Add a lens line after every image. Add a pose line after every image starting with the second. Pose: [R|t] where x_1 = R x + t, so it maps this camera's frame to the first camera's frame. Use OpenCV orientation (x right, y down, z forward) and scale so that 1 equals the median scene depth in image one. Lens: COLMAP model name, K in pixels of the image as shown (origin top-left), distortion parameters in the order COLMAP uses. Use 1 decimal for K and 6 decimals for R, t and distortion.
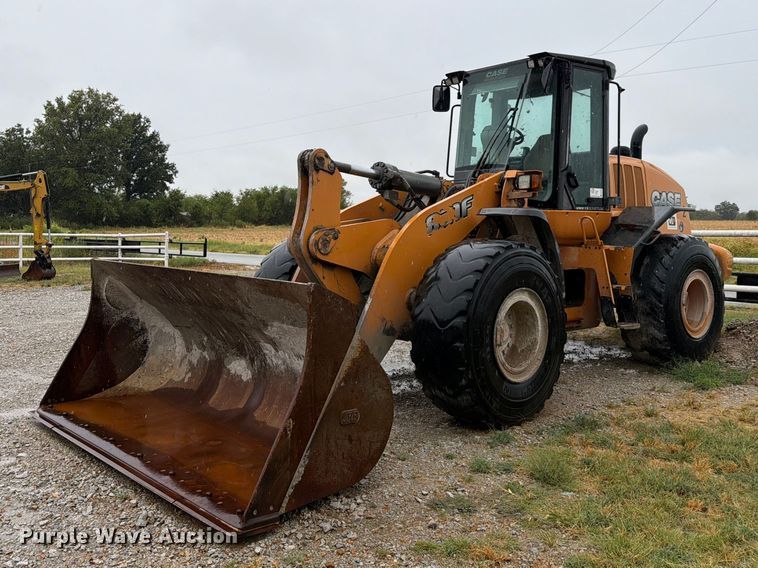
lens RADIAL K [[685.3, 0, 379.0], [0, 685.3, 284.0], [0, 0, 1]] dist [0.001190, 0.008801]
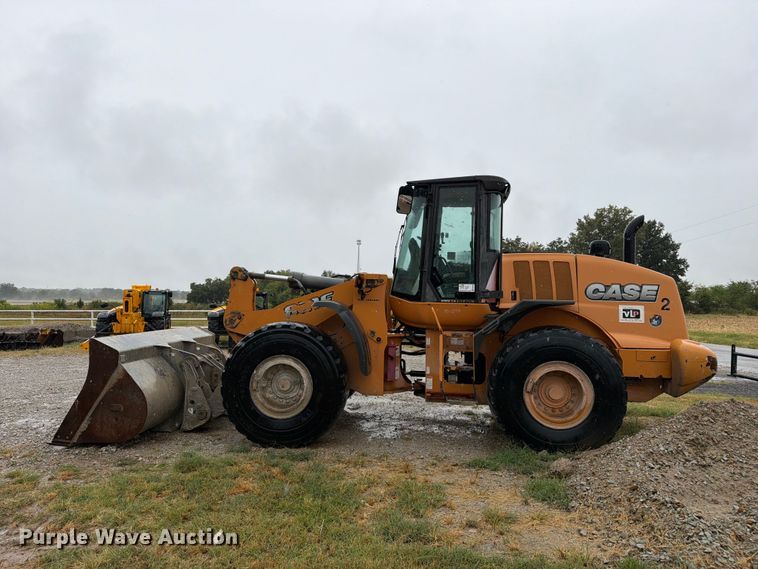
lens RADIAL K [[535.8, 0, 381.2], [0, 535.8, 297.1], [0, 0, 1]] dist [0.103629, -0.156065]
pose [[0.670633, -0.002691, -0.741784, 0.781118], [-0.079195, 0.994018, -0.075204, -0.031017], [0.737549, 0.109180, 0.666409, 0.239101]]
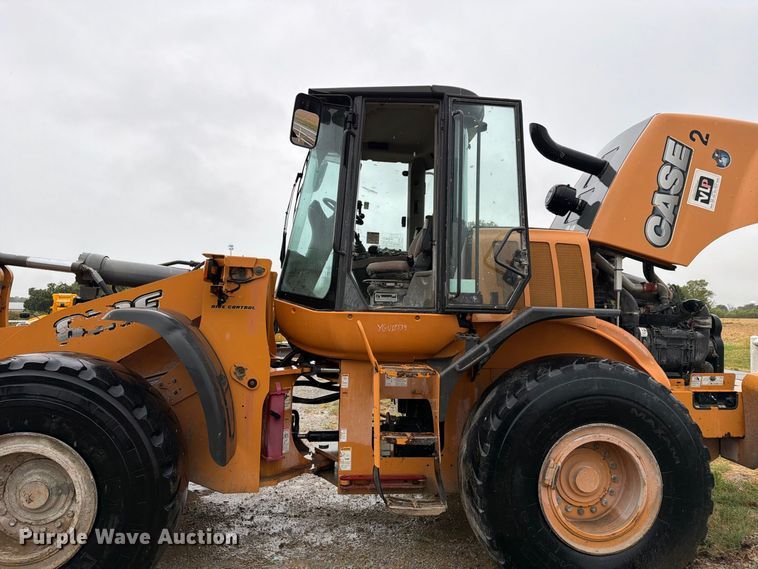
lens RADIAL K [[545.3, 0, 388.0], [0, 545.3, 284.3], [0, 0, 1]] dist [0.118551, -0.167682]
pose [[0.825186, -0.021068, -0.564468, 0.507317], [-0.063822, 0.989428, -0.130230, -0.055484], [0.561244, 0.143490, 0.815117, 0.482713]]
